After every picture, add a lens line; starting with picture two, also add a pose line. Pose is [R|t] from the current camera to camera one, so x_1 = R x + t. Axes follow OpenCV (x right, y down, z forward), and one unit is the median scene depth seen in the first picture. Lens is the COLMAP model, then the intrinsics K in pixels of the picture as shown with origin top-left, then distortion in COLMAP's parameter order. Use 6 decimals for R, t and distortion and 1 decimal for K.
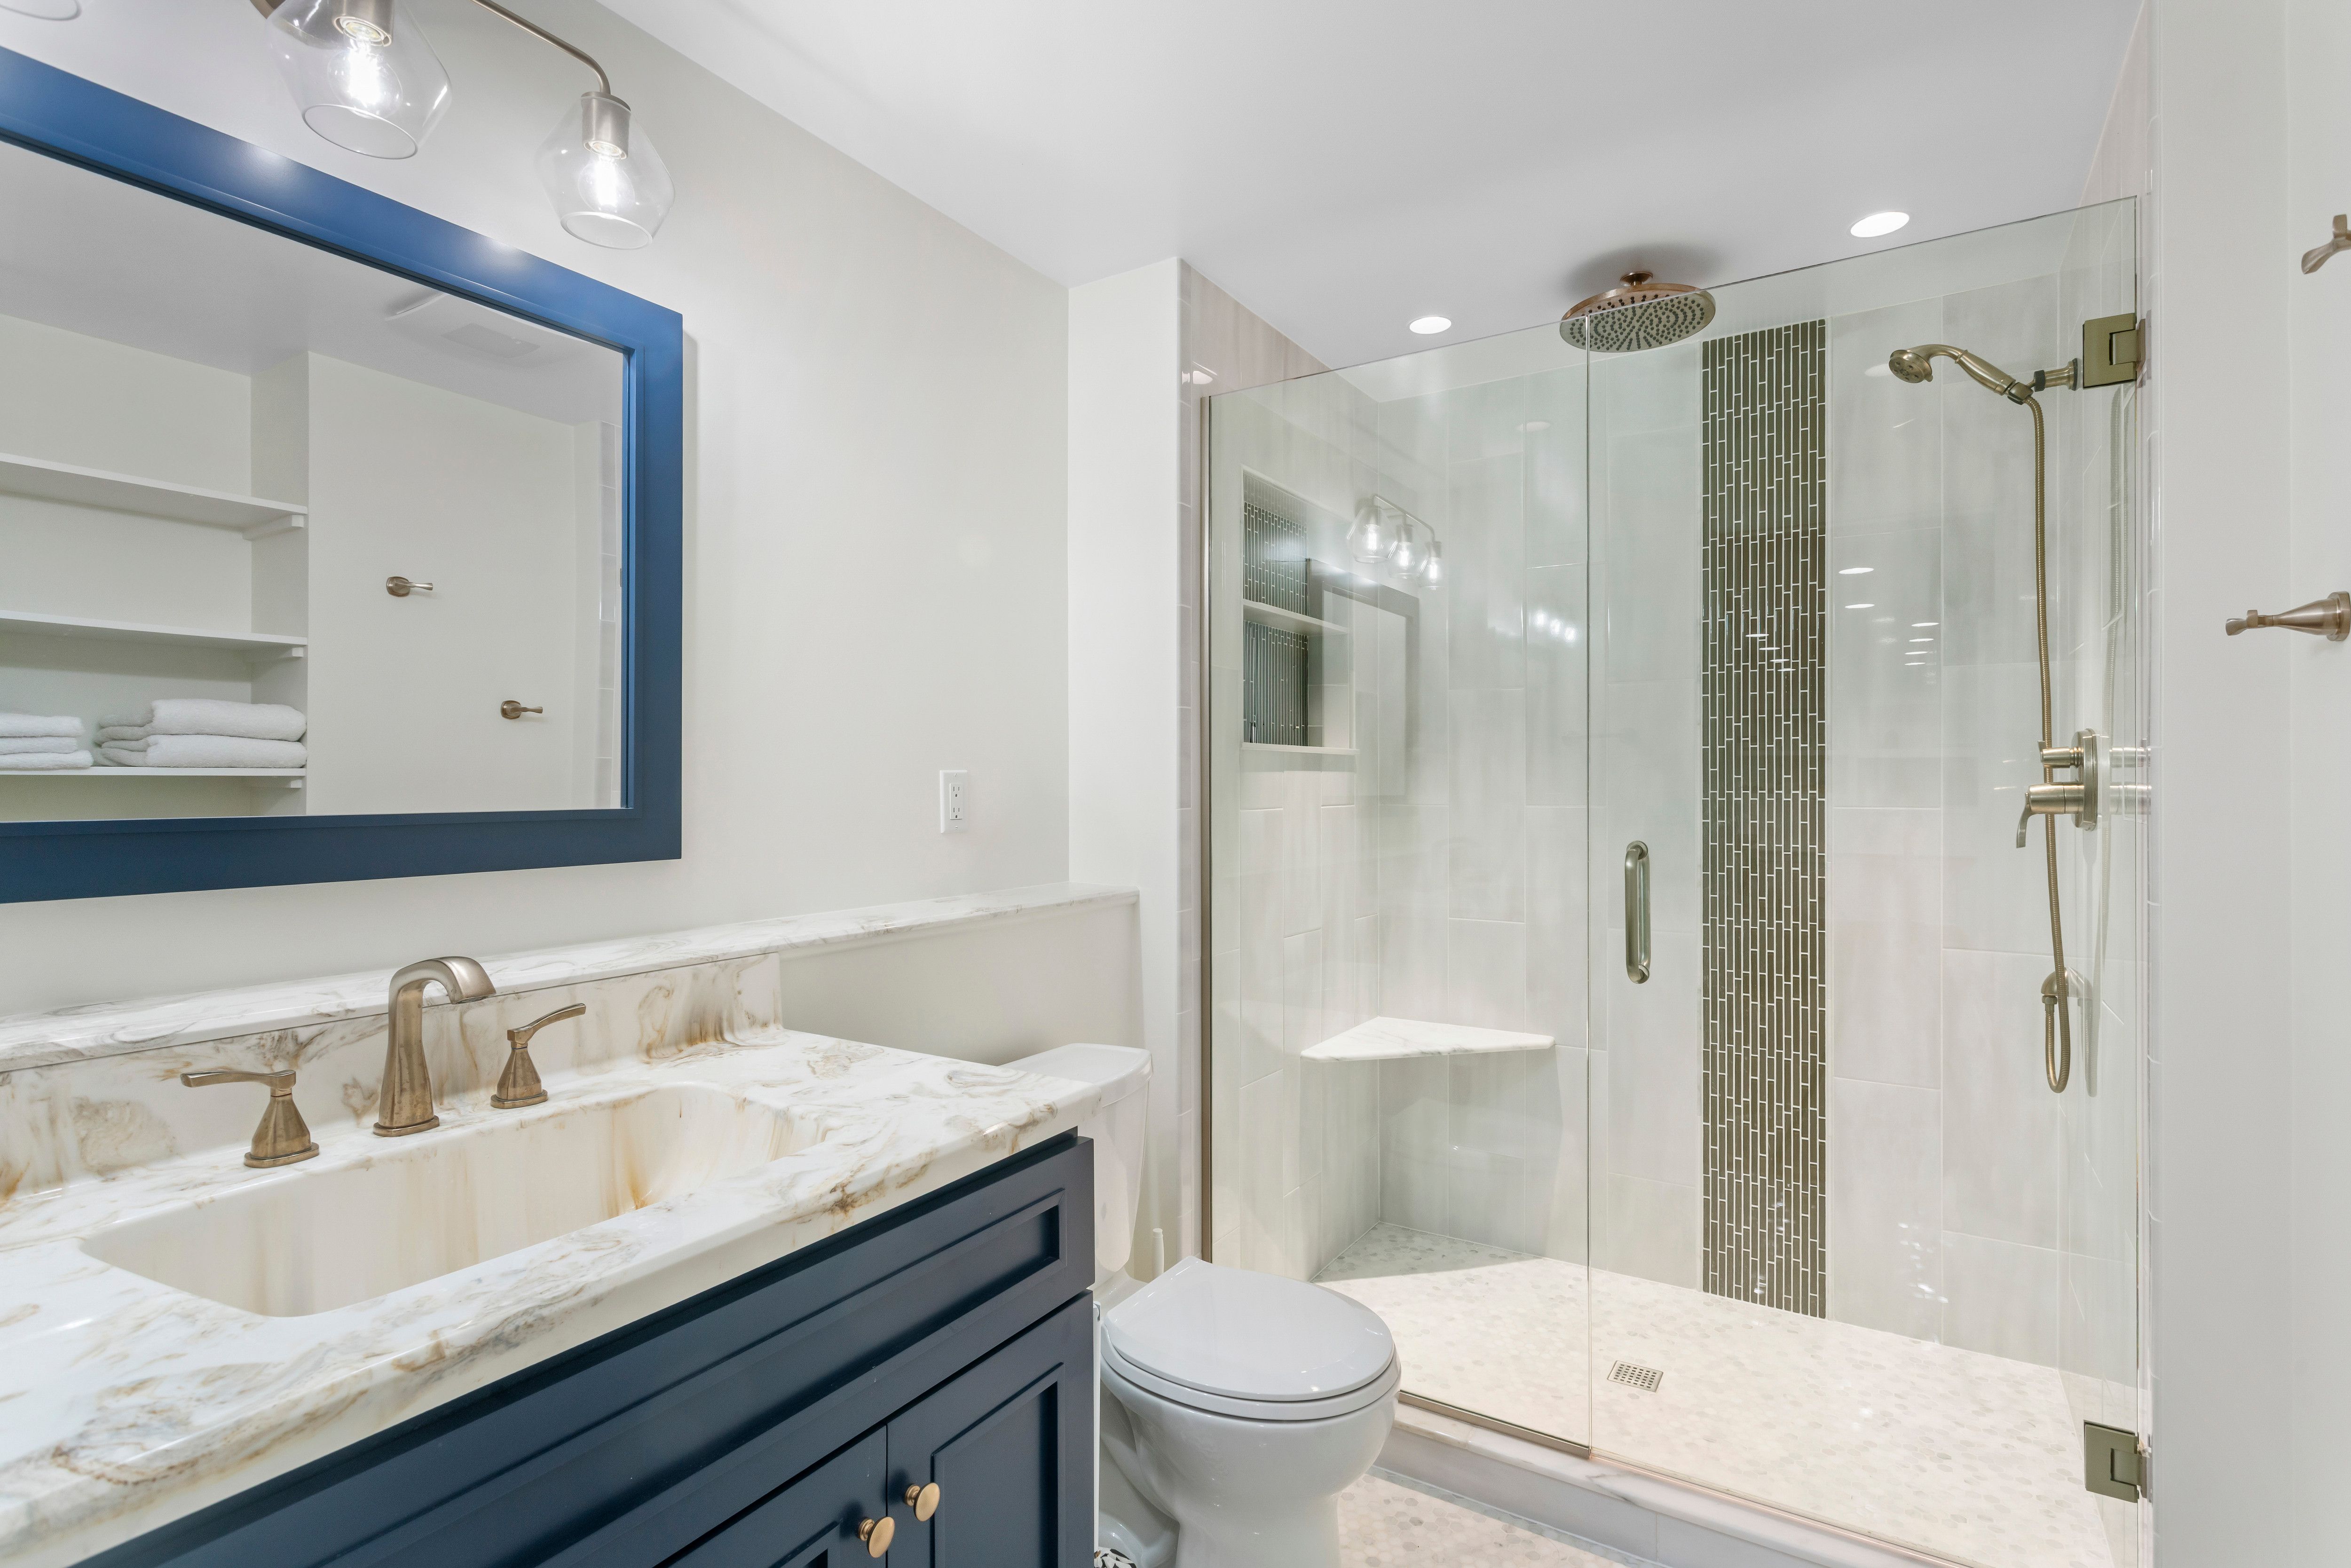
lens RADIAL K [[1143.6, 0, 1184.3], [0, 1143.6, 788.0], [0, 0, 1]] dist [0.000943, 0.004171]
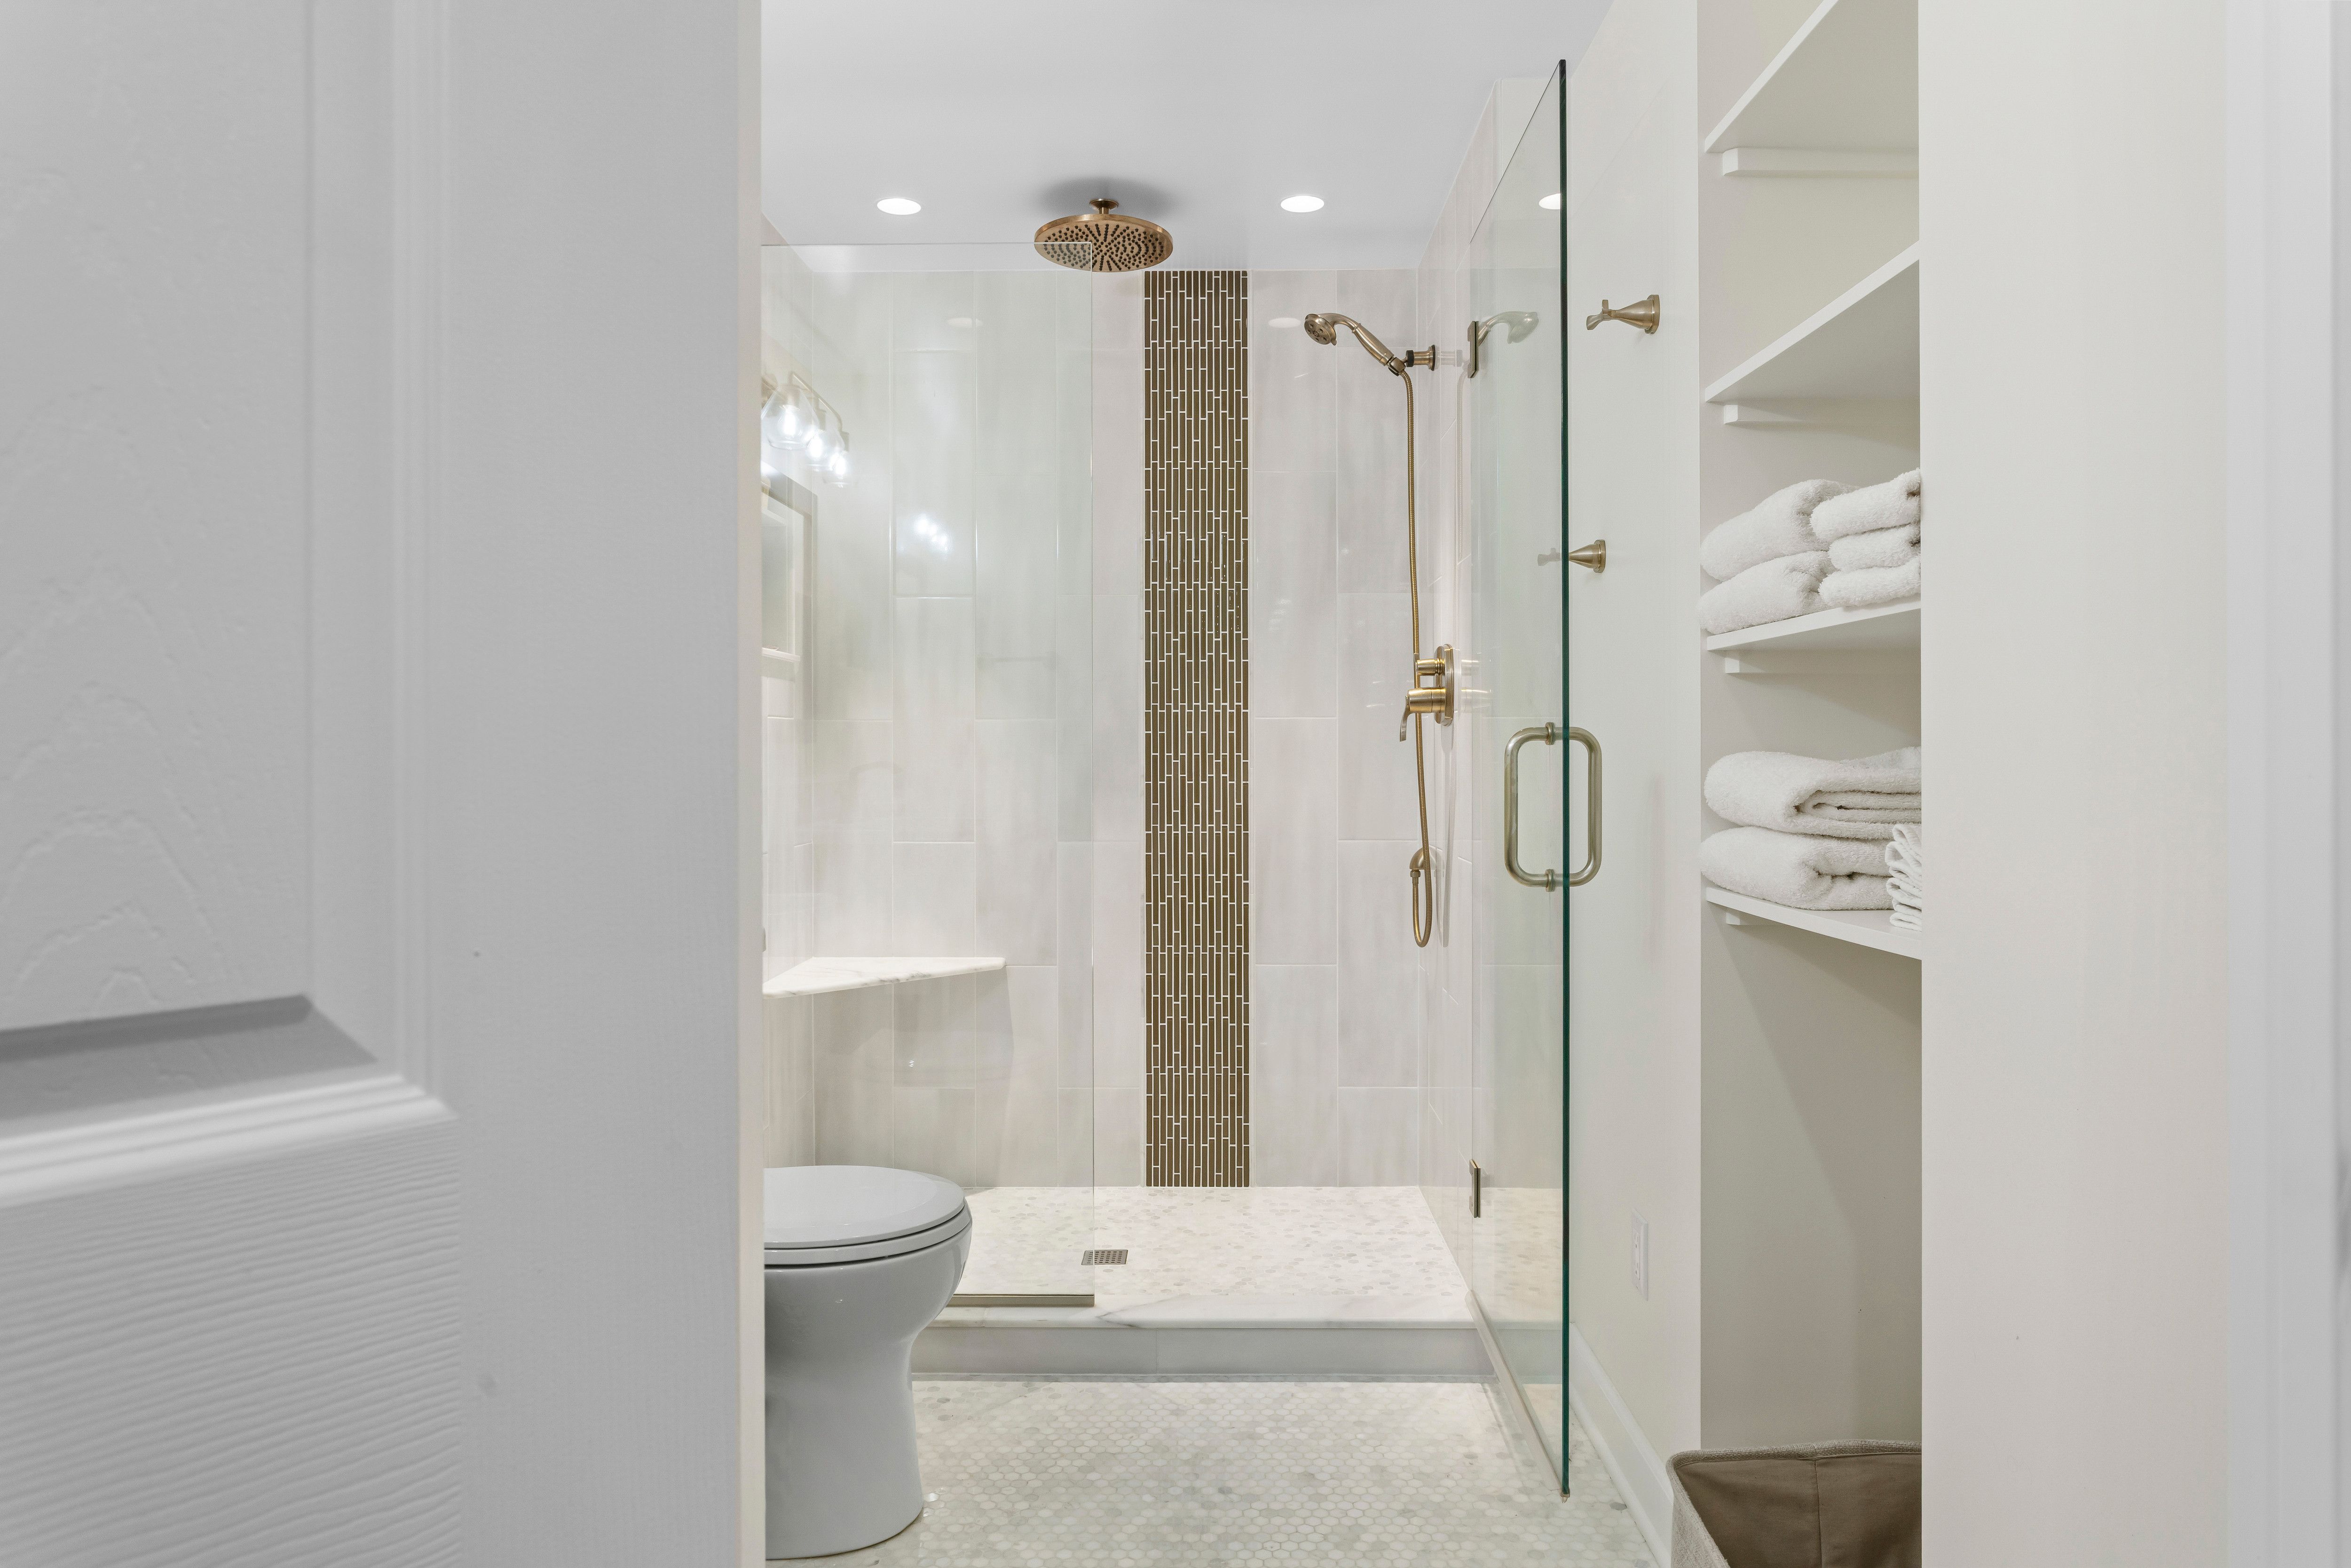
lens RADIAL K [[1499.1, 0, 1201.8], [0, 1499.1, 762.4], [0, 0, 1]] dist [-0.002493, -0.000532]
pose [[0.850368, -0.003962, 0.526174, -0.232941], [0.003610, 0.999992, 0.001694, 0.057433], [-0.526176, 0.000459, 0.850376, -0.194809]]
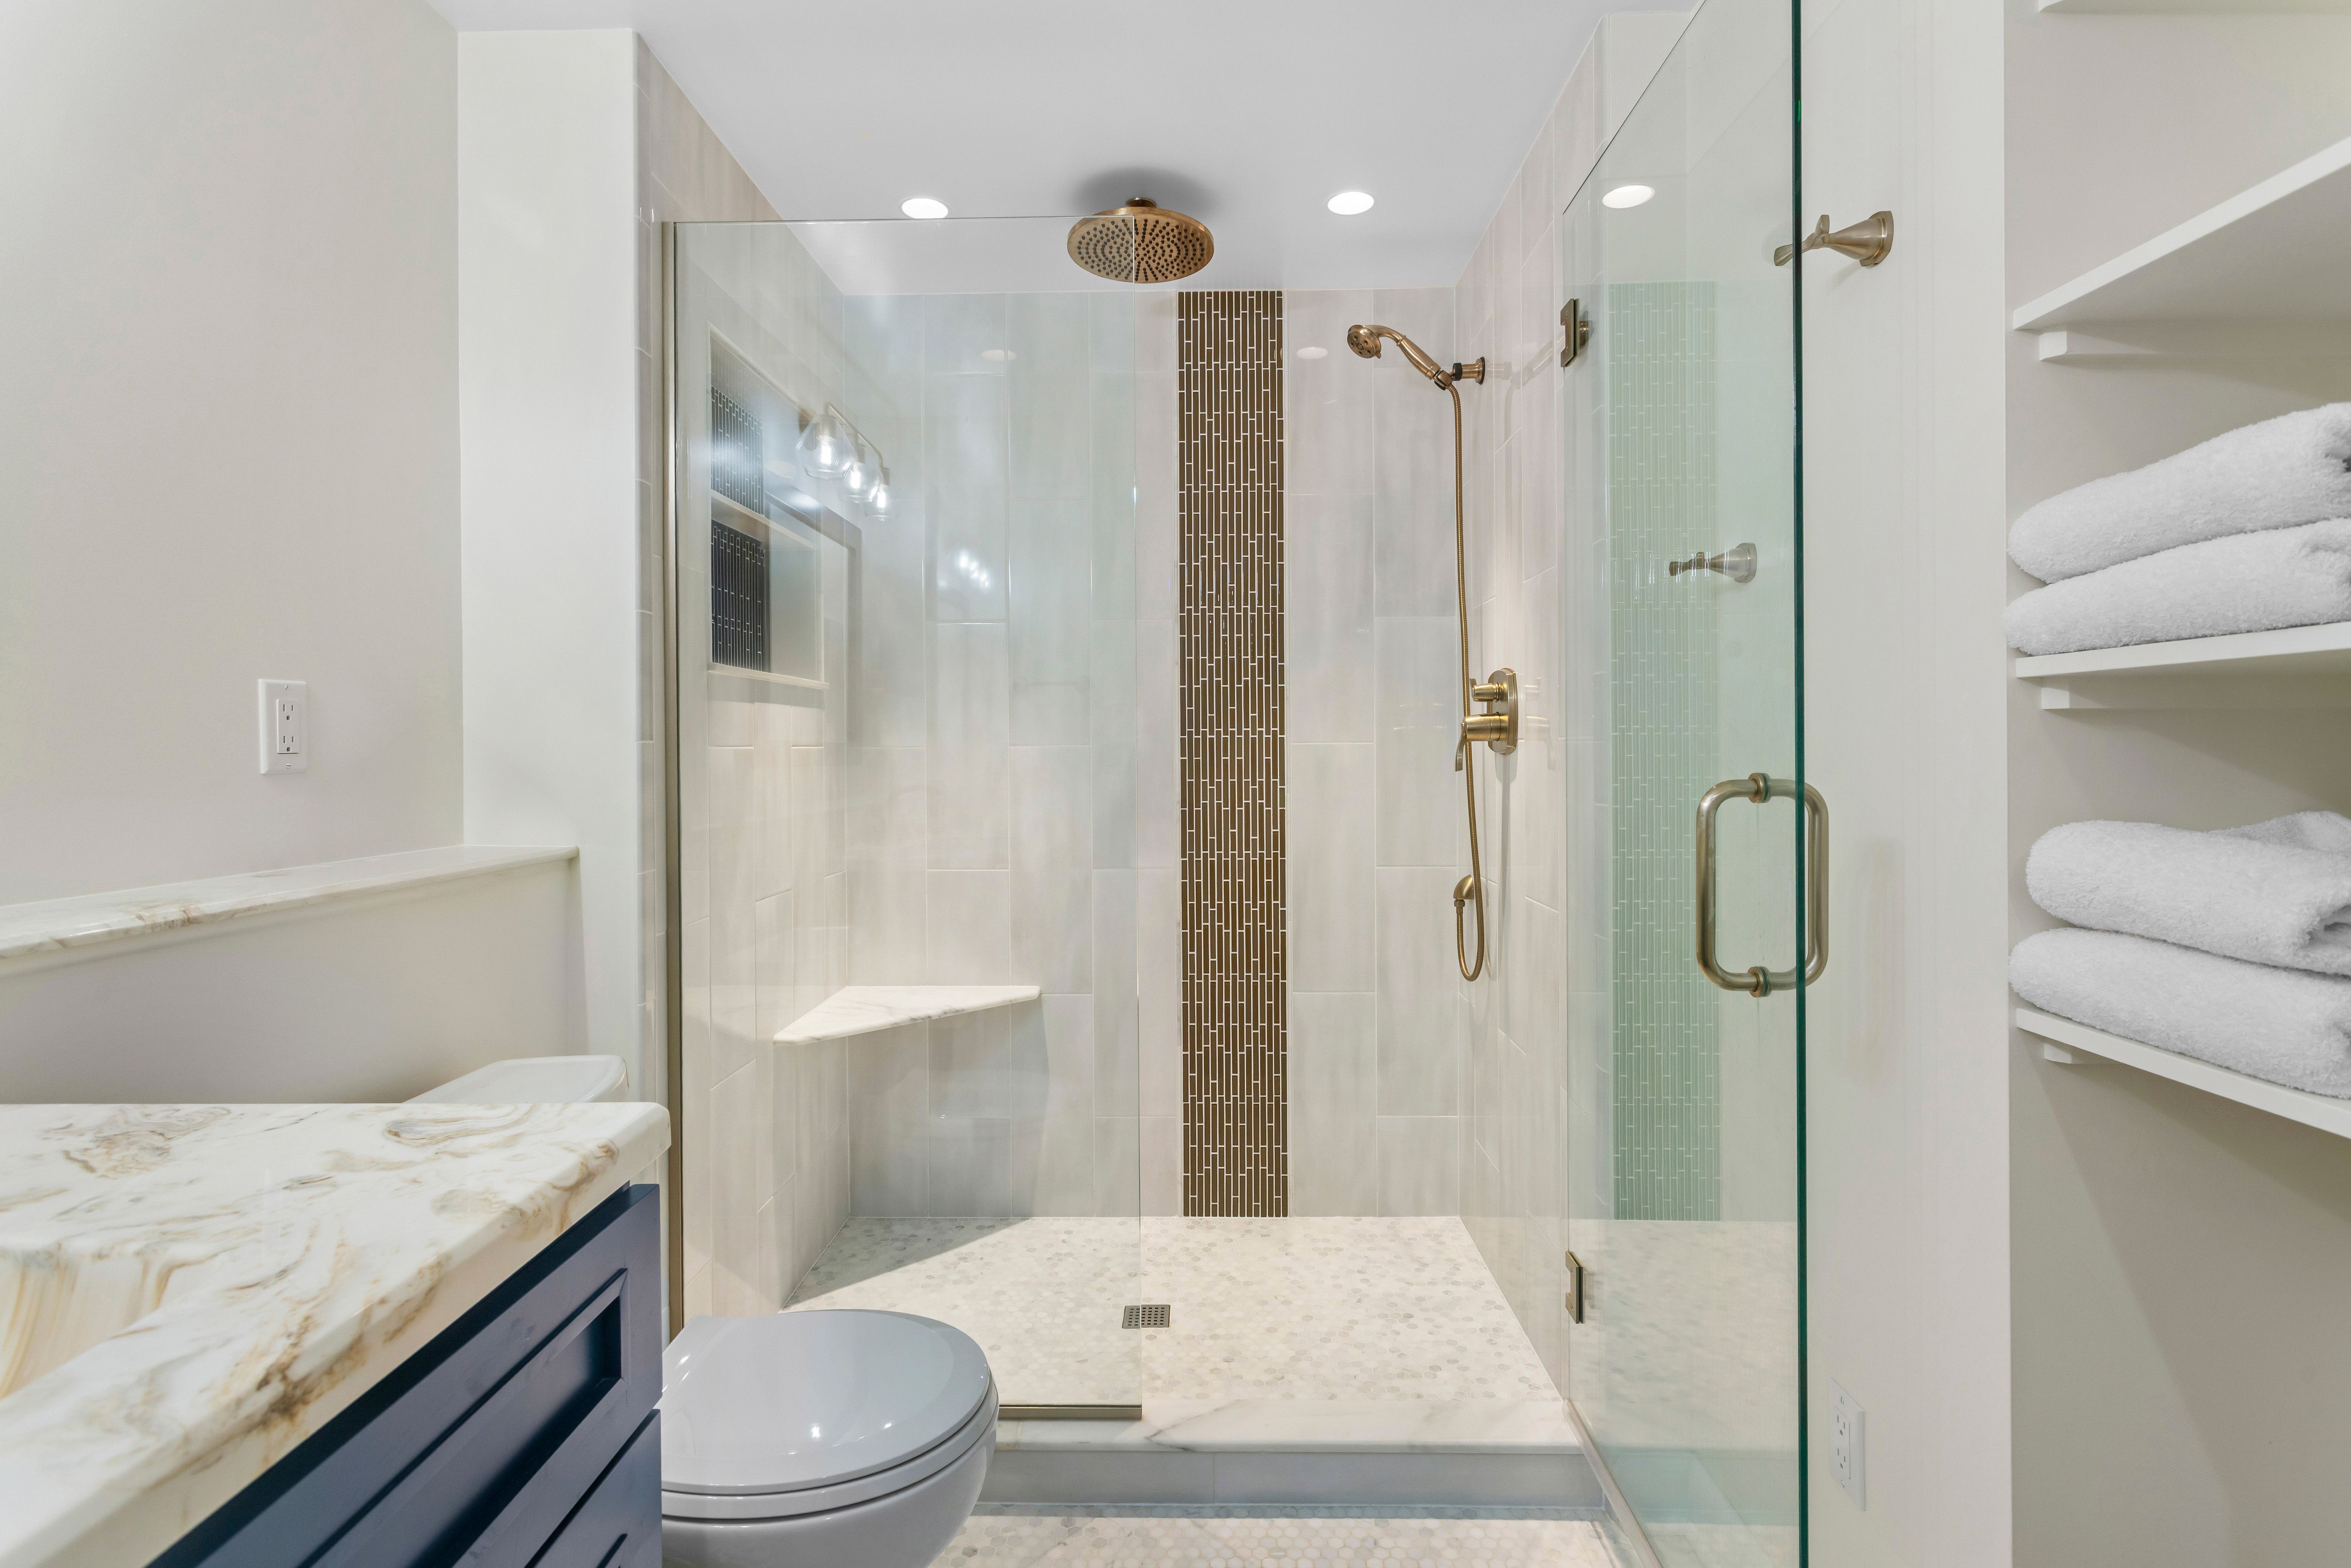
lens RADIAL K [[1142.6, 0, 1182.7], [0, 1142.6, 753.4], [0, 0, 1]] dist [0.001096, 0.002475]
pose [[0.853971, -0.006438, 0.520282, -0.084481], [0.008329, 0.999964, -0.001298, 0.027304], [-0.520255, 0.005442, 0.853994, 0.130639]]
